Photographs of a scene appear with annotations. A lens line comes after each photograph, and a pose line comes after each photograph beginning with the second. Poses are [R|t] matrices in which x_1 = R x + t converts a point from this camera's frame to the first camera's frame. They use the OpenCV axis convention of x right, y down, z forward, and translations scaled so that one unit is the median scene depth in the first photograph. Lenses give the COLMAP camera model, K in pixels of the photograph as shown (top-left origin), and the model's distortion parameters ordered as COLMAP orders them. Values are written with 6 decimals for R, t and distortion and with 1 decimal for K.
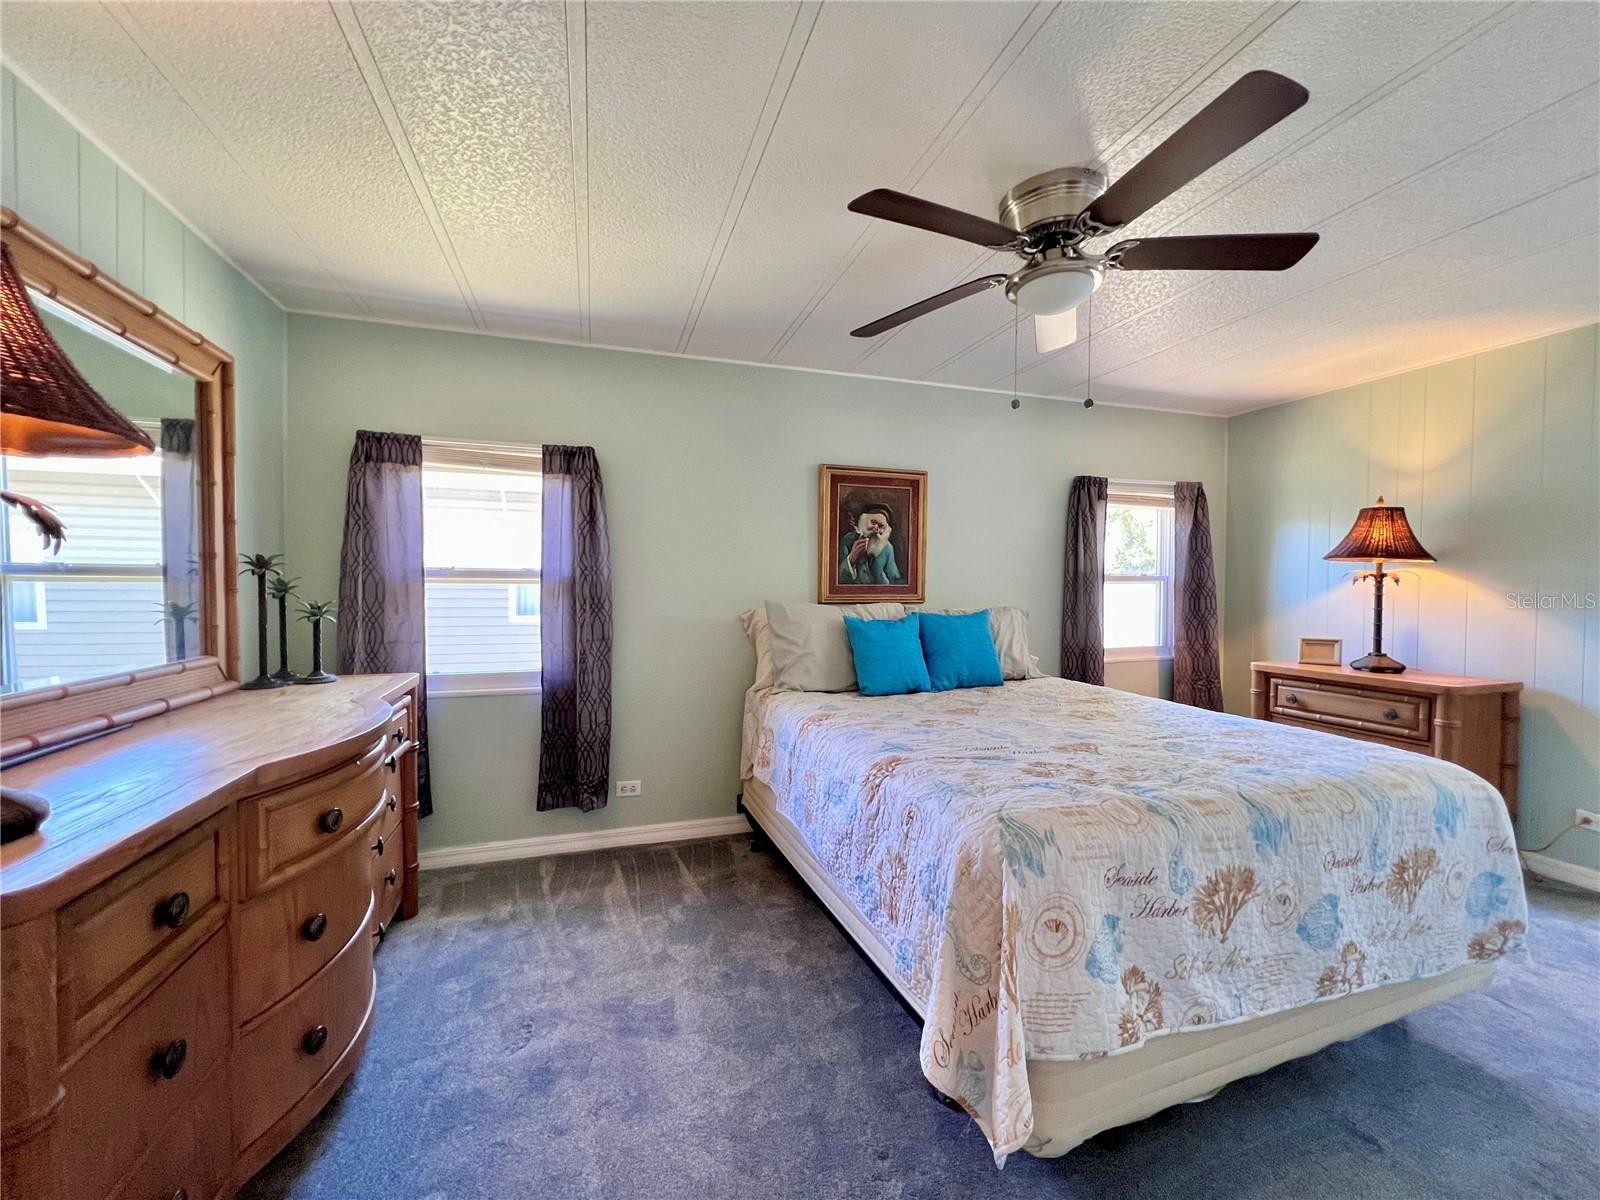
lens RADIAL K [[640.3, 0, 805.0], [0, 640.3, 598.7], [0, 0, 1]] dist [-0.001273, 0.000328]
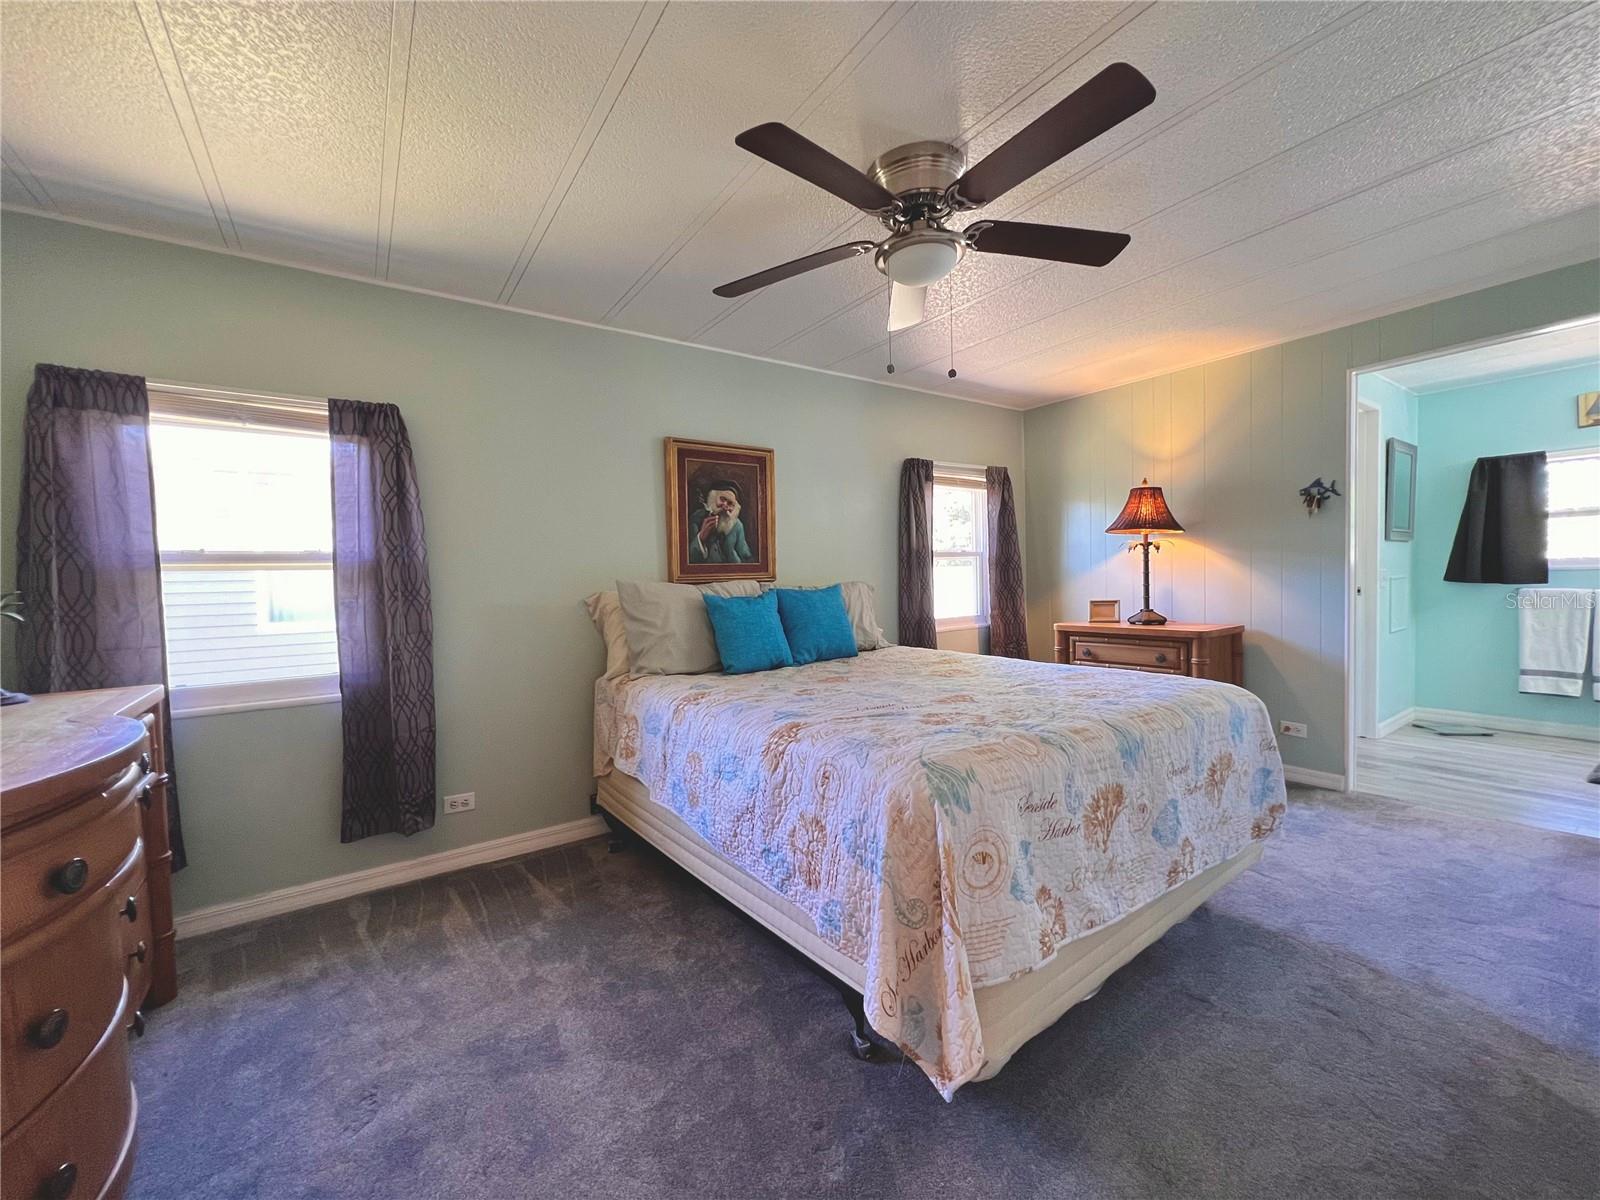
lens RADIAL K [[640.3, 0, 805.0], [0, 640.3, 598.7], [0, 0, 1]] dist [-0.001273, 0.000328]
pose [[0.956885, -0.040365, 0.287647, -0.081588], [0.038106, 0.999183, 0.013448, 0.032121], [-0.287955, -0.001907, 0.957642, 0.043477]]
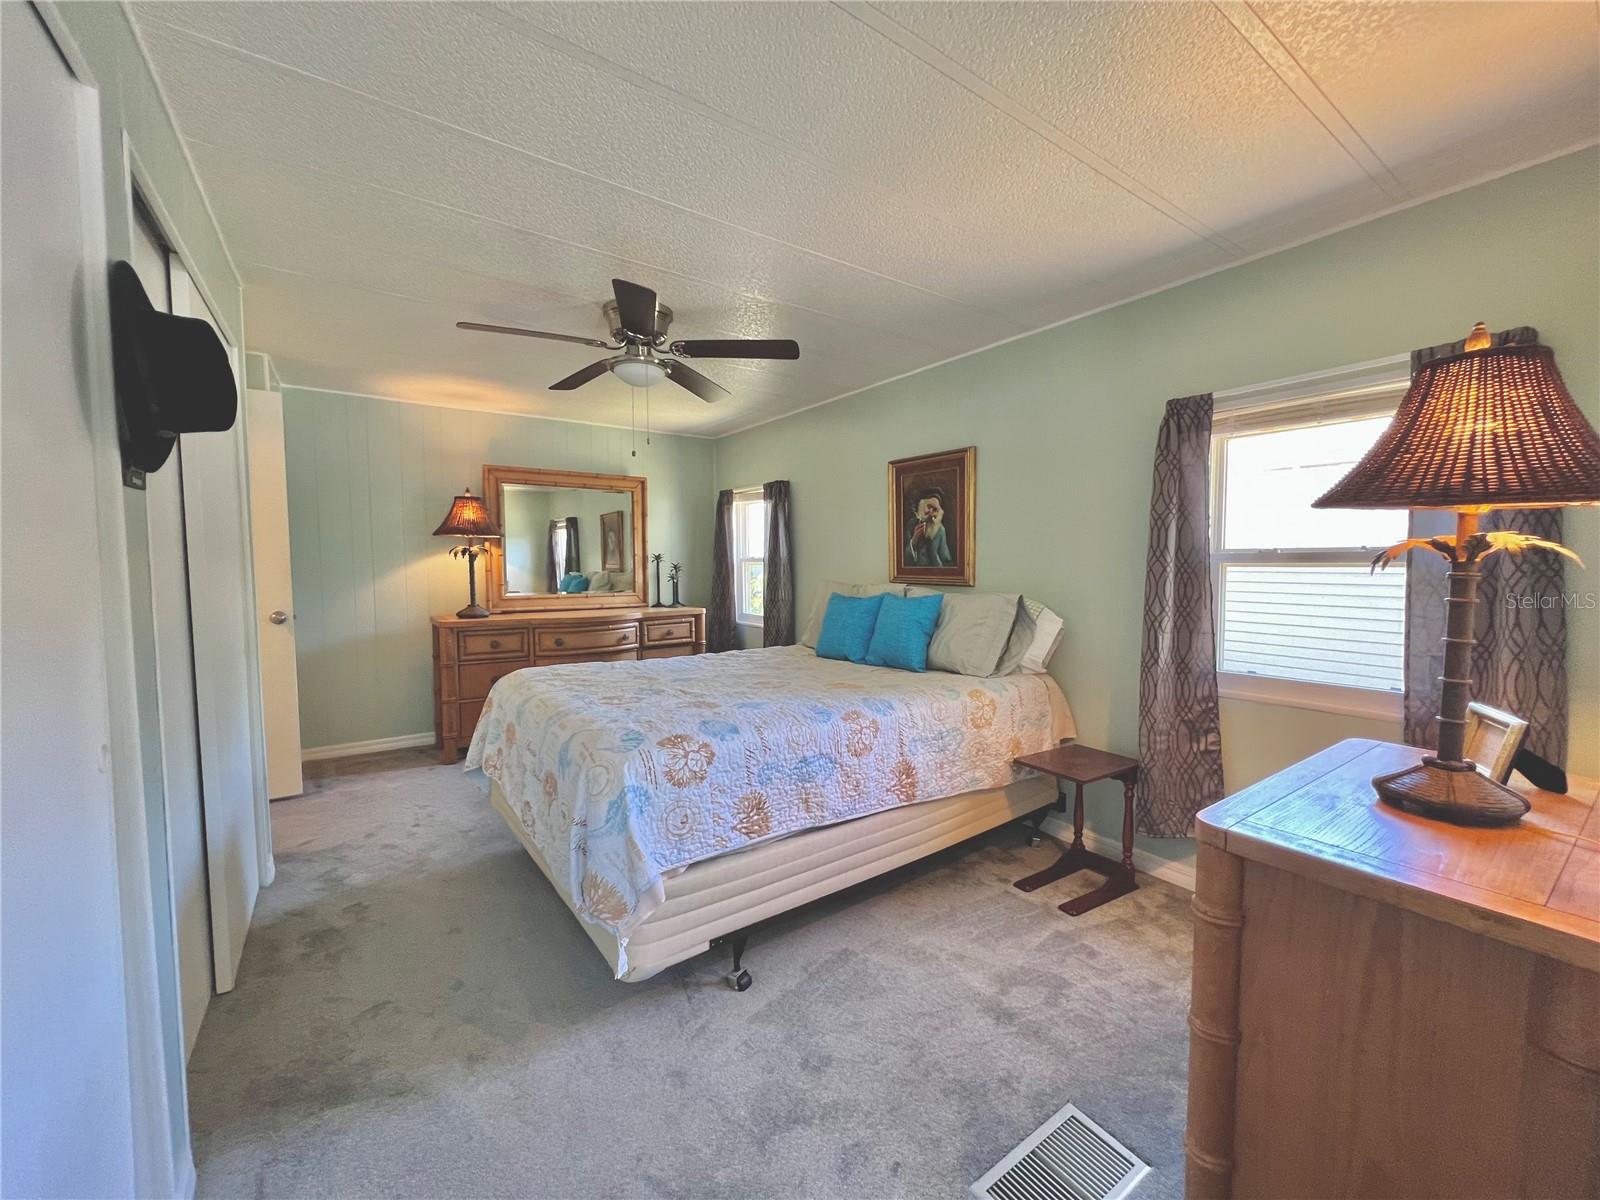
lens RADIAL K [[643.3, 0, 809.0], [0, 643.3, 604.4], [0, 0, 1]] dist [0.000156, 0.000269]
pose [[0.297754, 0.058545, -0.952846, 1.450394], [-0.024941, 0.998254, 0.053541, -0.015983], [0.954317, 0.007823, 0.298694, 0.689917]]
